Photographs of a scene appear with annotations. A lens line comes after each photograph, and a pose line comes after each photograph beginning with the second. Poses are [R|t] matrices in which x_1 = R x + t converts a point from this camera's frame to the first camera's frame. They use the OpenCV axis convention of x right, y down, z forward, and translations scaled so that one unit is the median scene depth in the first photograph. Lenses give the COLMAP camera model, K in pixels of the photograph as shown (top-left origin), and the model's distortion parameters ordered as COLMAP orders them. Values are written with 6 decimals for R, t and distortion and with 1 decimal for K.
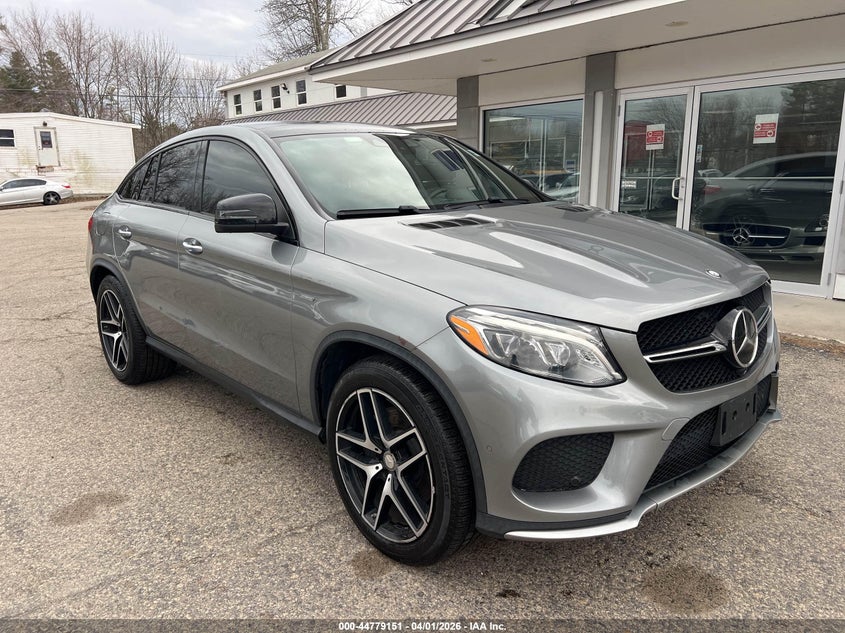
lens RADIAL K [[677.0, 0, 422.5], [0, 677.0, 316.5], [0, 0, 1]] dist [0.011159, 0.000805]
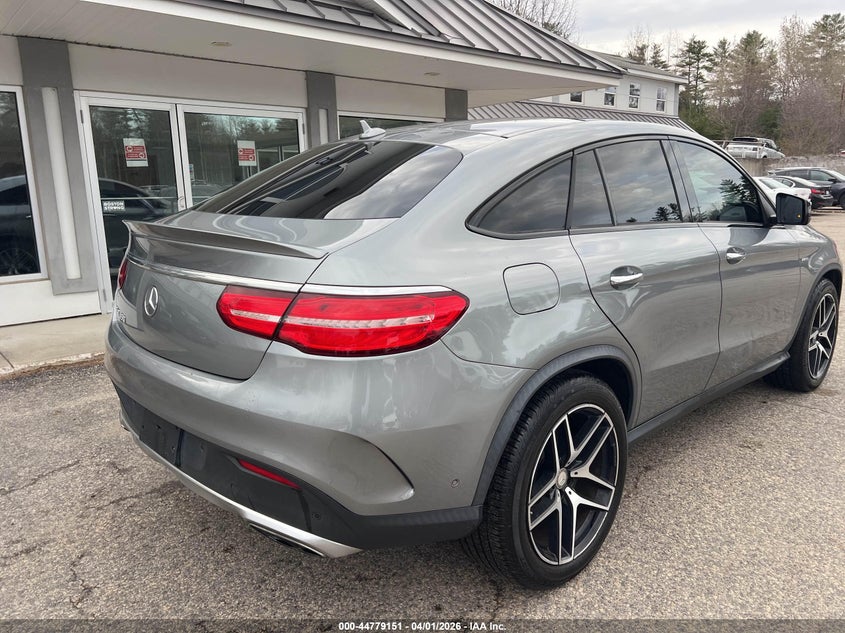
lens RADIAL K [[677.0, 0, 422.5], [0, 677.0, 316.5], [0, 0, 1]] dist [0.011159, 0.000805]
pose [[-0.077706, -0.178721, 0.980826, -0.803675], [0.225416, 0.955175, 0.191906, -0.193989], [-0.971159, 0.236006, -0.033936, 0.956076]]
